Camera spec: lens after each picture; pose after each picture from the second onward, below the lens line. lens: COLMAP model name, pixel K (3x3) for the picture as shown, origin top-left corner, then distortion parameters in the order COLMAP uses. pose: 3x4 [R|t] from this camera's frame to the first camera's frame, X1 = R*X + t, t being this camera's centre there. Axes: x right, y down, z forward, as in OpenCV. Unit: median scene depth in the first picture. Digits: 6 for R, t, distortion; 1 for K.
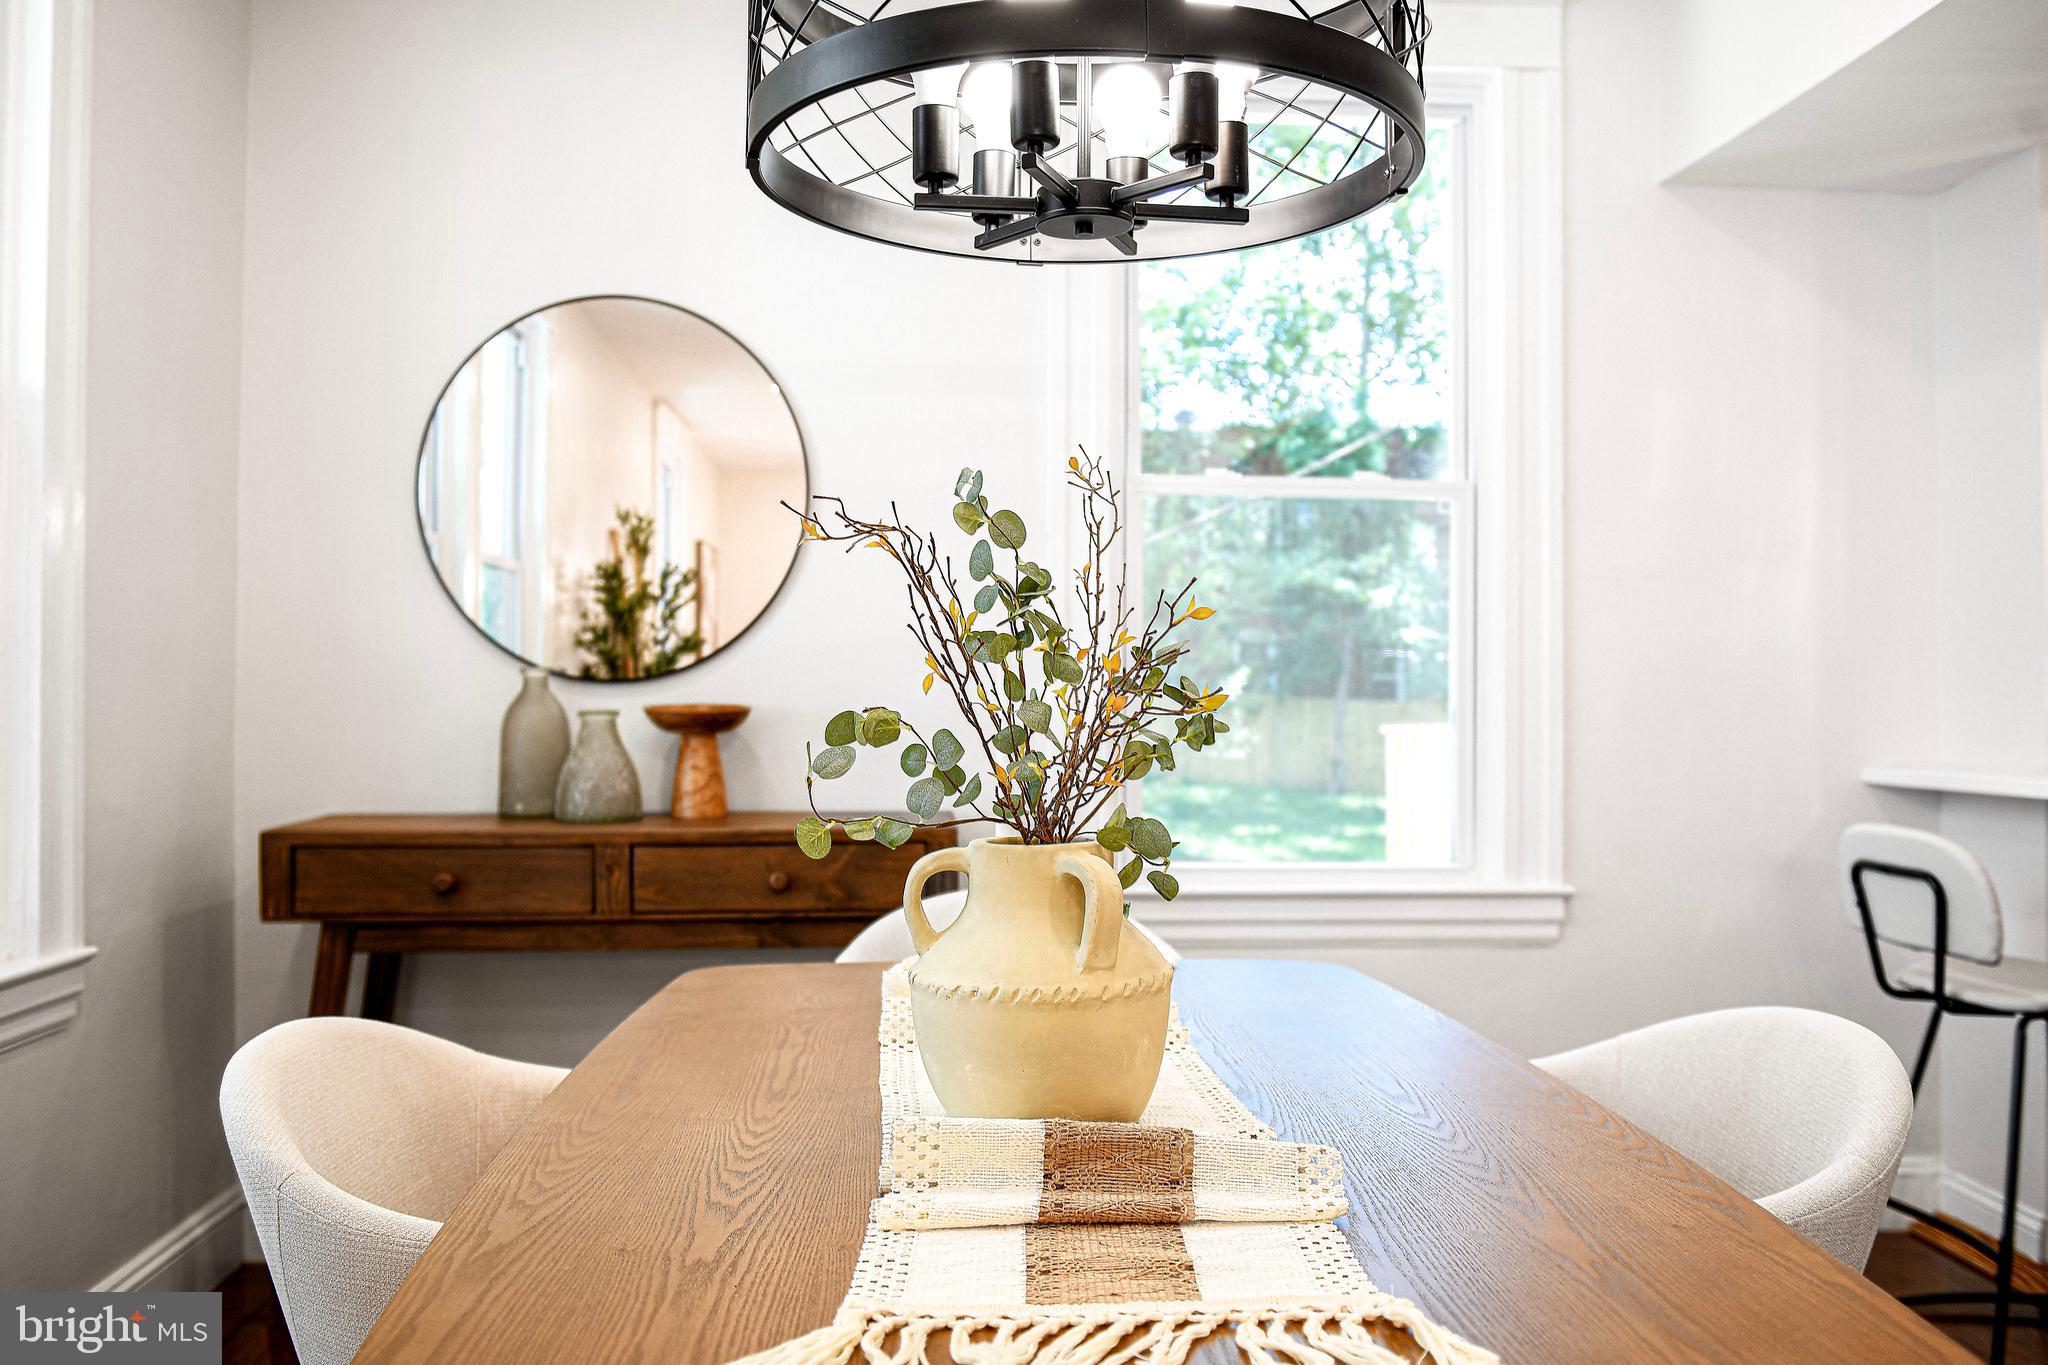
lens RADIAL K [[1740.3, 0, 1024.0], [0, 1740.3, 682.5], [0, 0, 1]] dist [-0.000718, -0.000232]
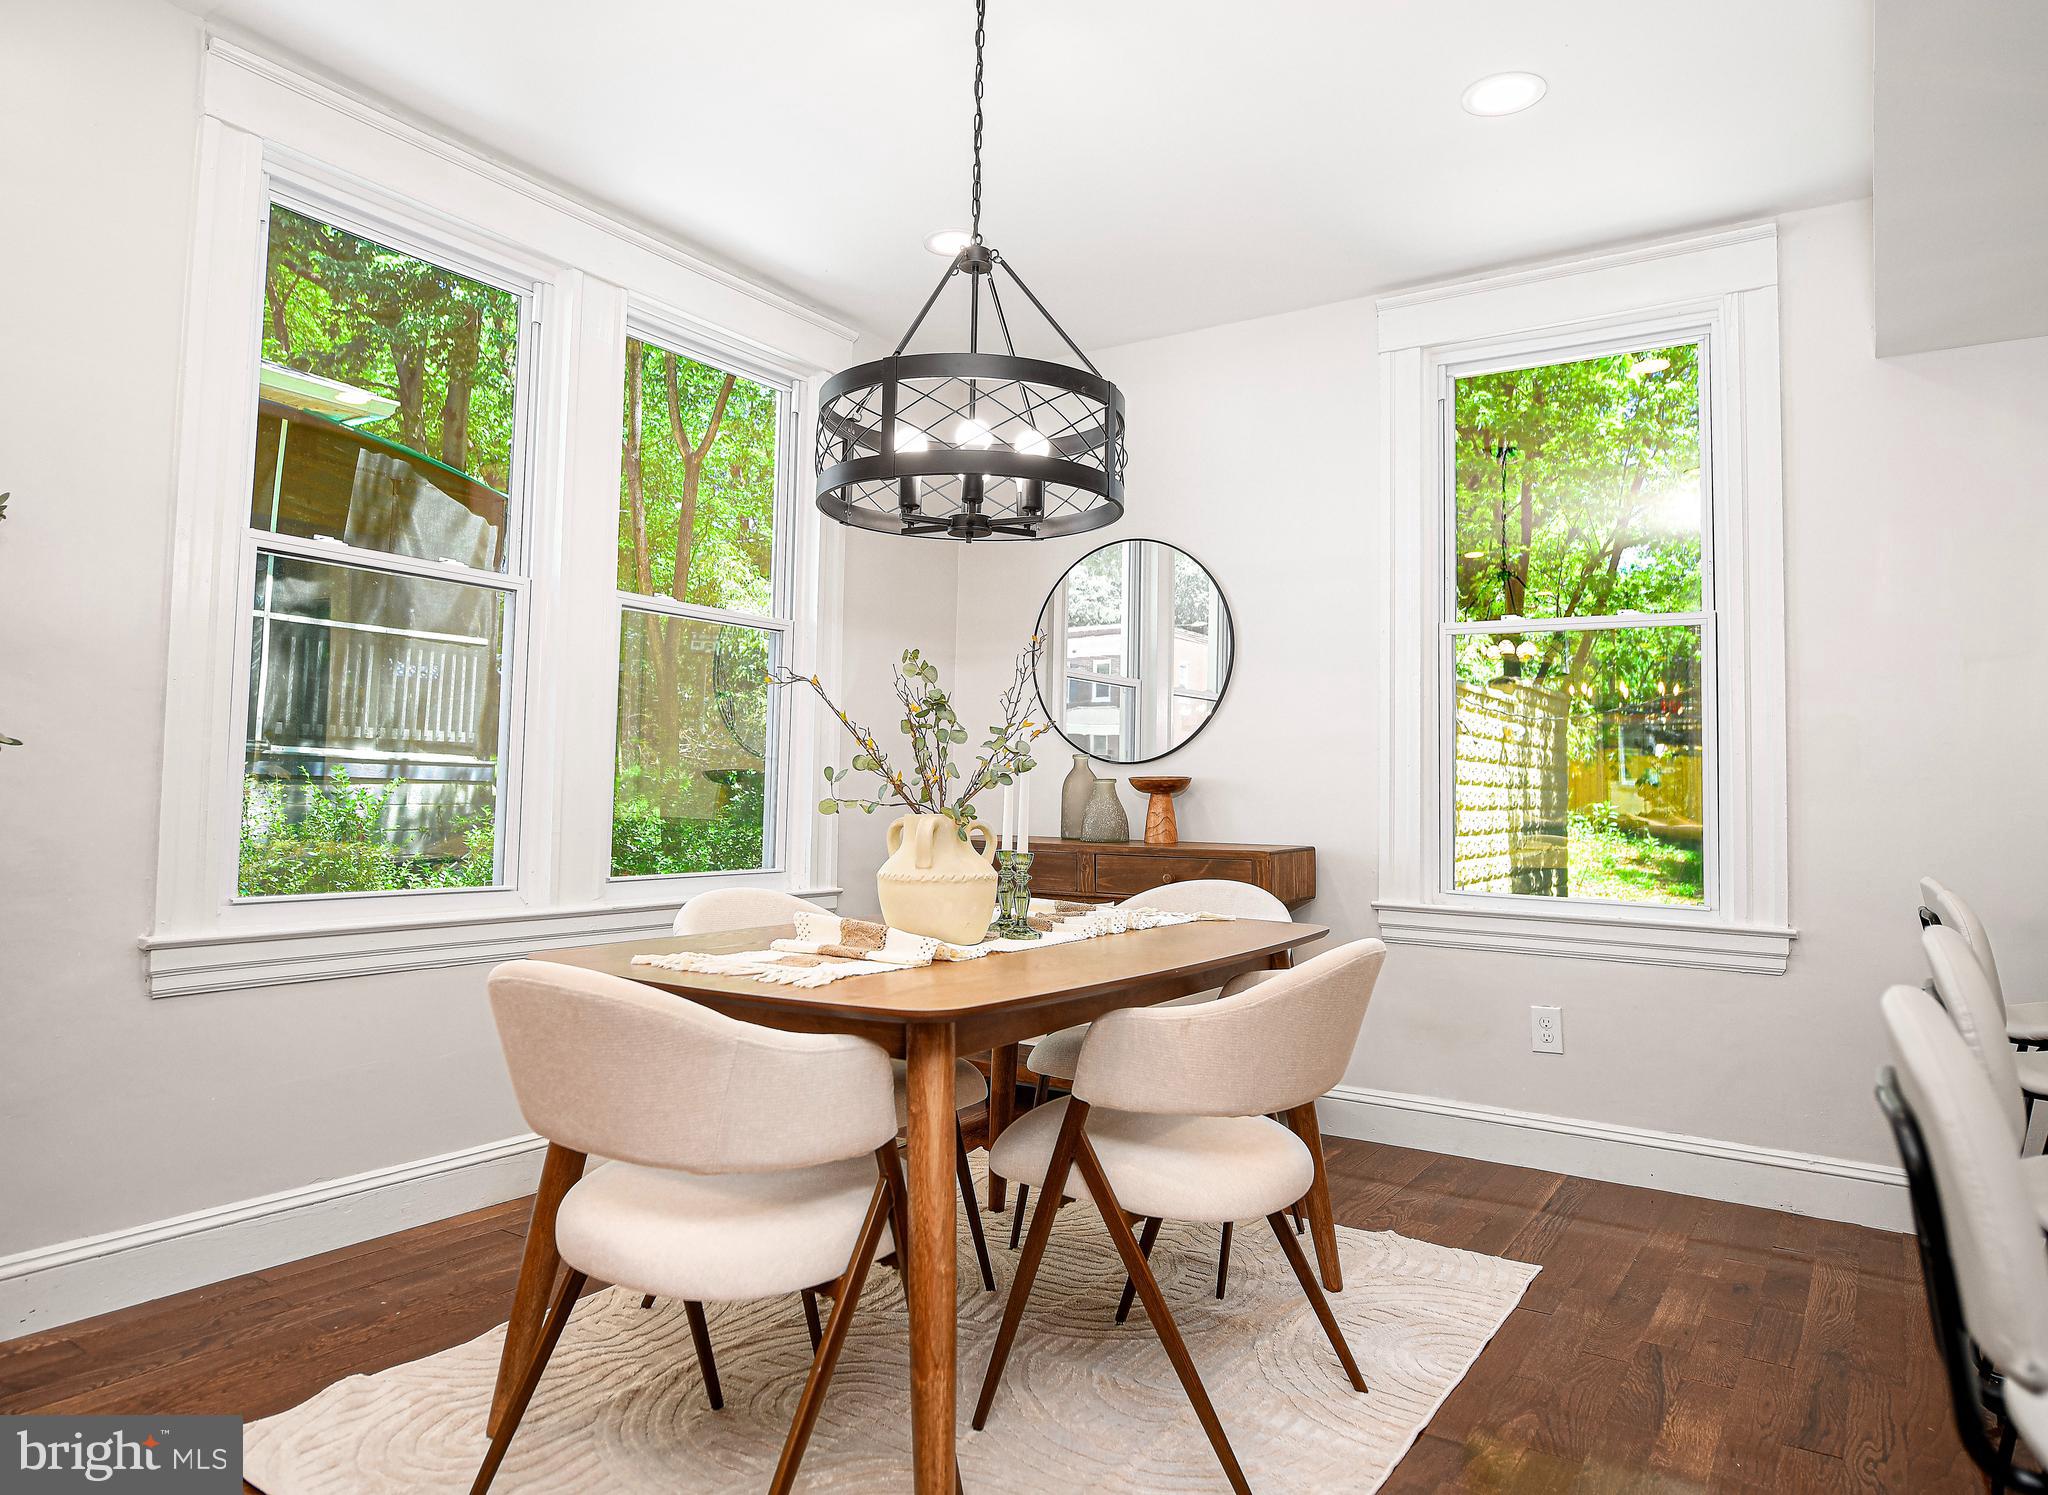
lens RADIAL K [[1332.9, 0, 1024.0], [0, 1332.9, 747.5], [0, 0, 1]] dist [0.001020, 0.000183]
pose [[0.805898, -0.004253, -0.592039, 0.475806], [-0.014901, 0.999512, -0.027464, 0.021864], [0.591867, 0.030955, 0.805441, -0.128435]]
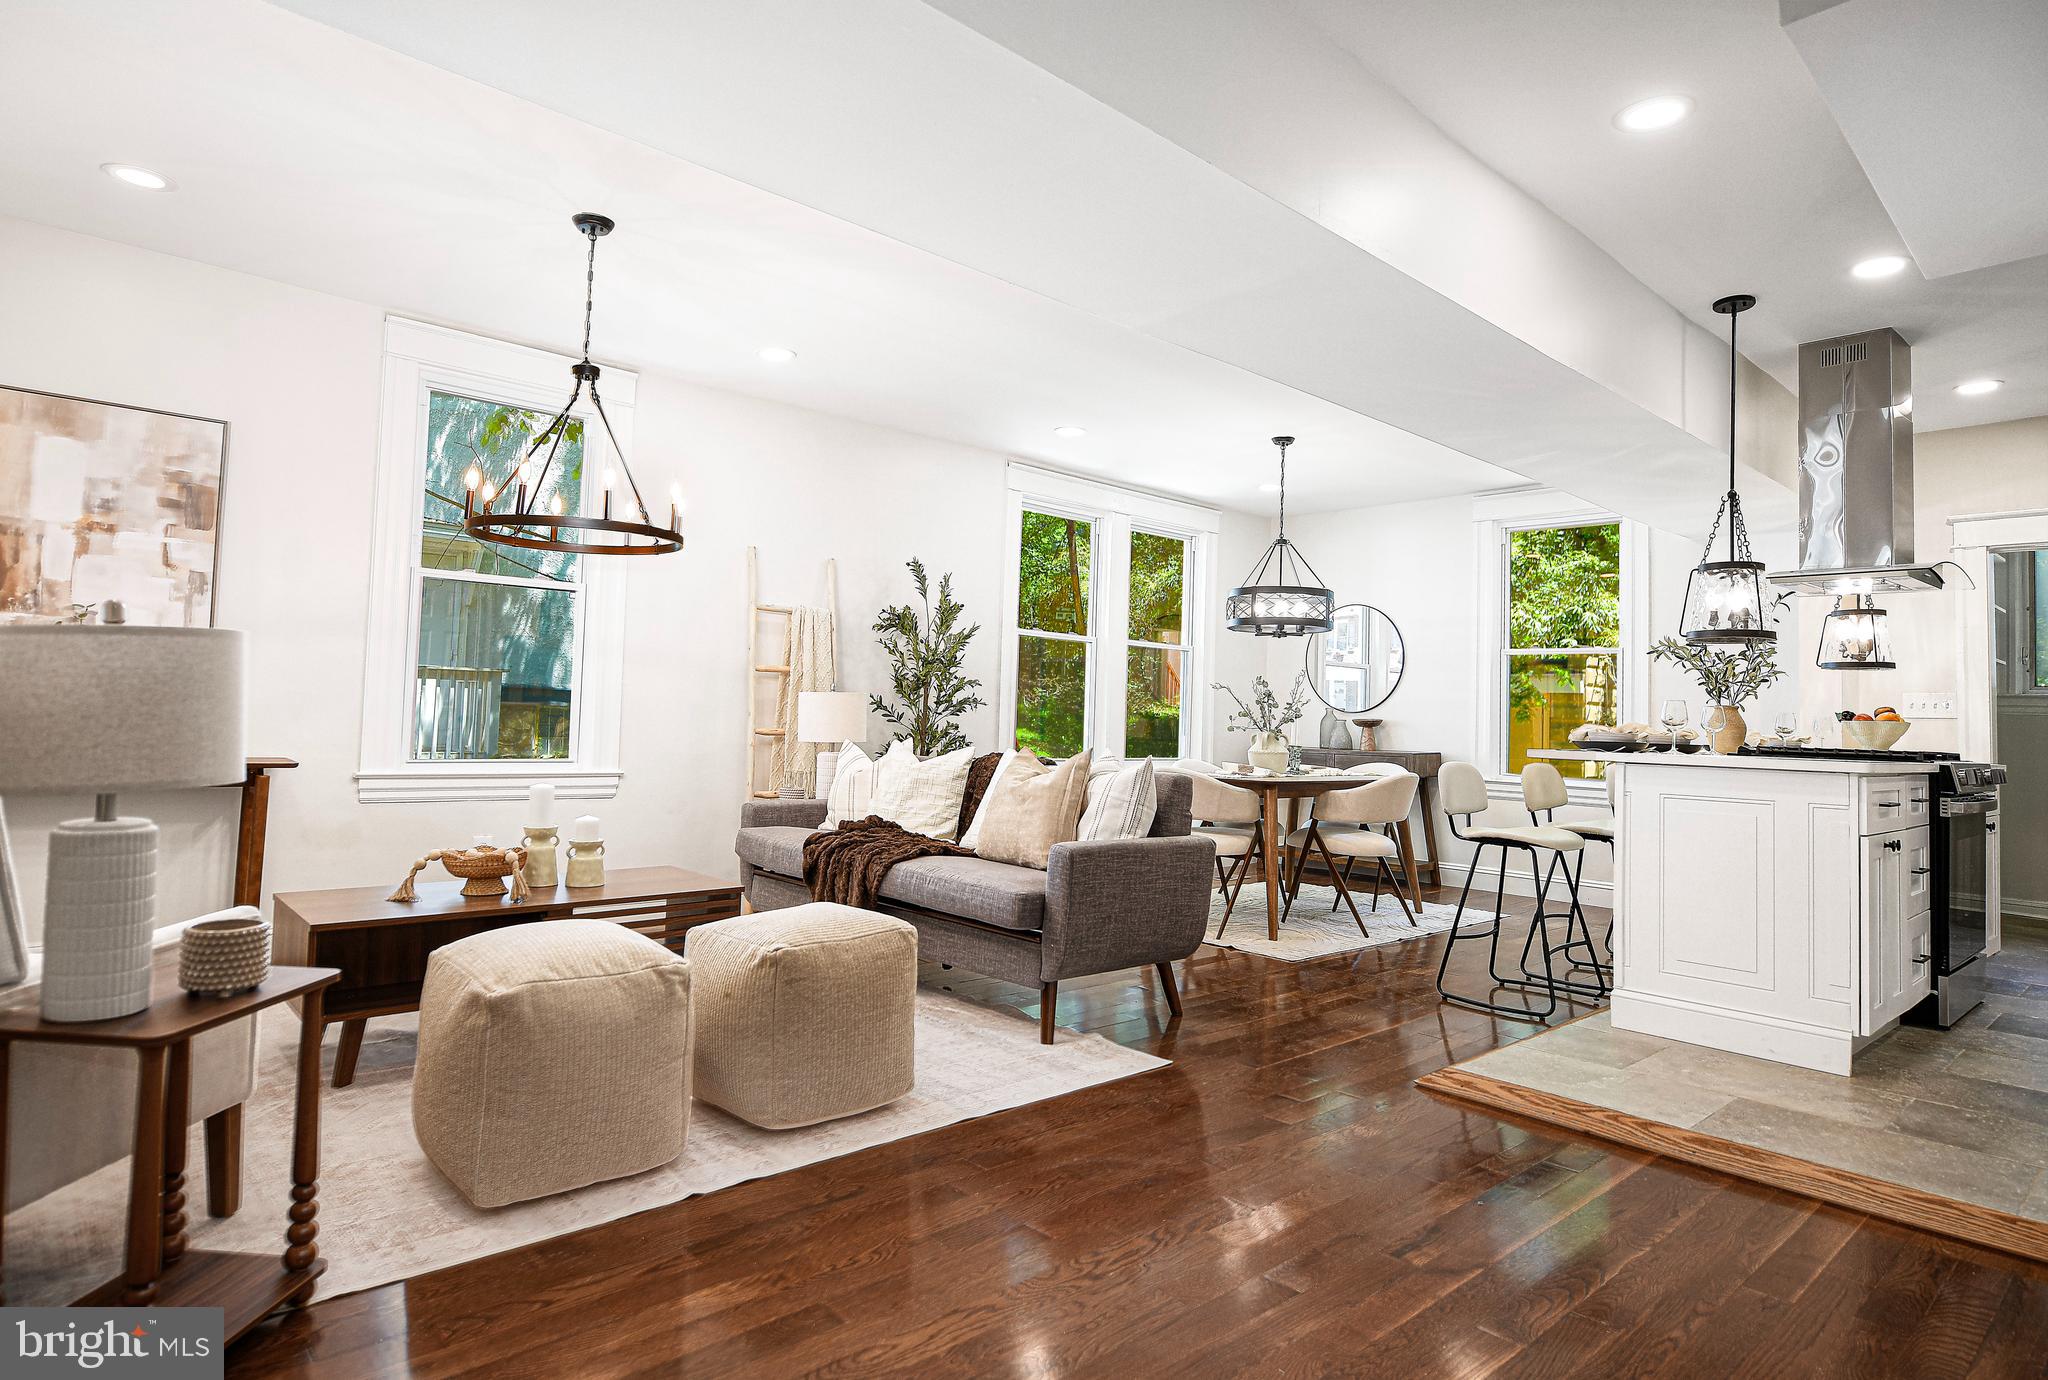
lens RADIAL K [[1143.5, 0, 1027.5], [0, 1143.5, 662.7], [0, 0, 1]] dist [-0.001711, -0.000254]
pose [[0.638630, -0.016182, -0.769344, 1.179552], [-0.026380, 0.998731, -0.042905, 0.016948], [0.769062, 0.047696, 0.637393, -1.048416]]
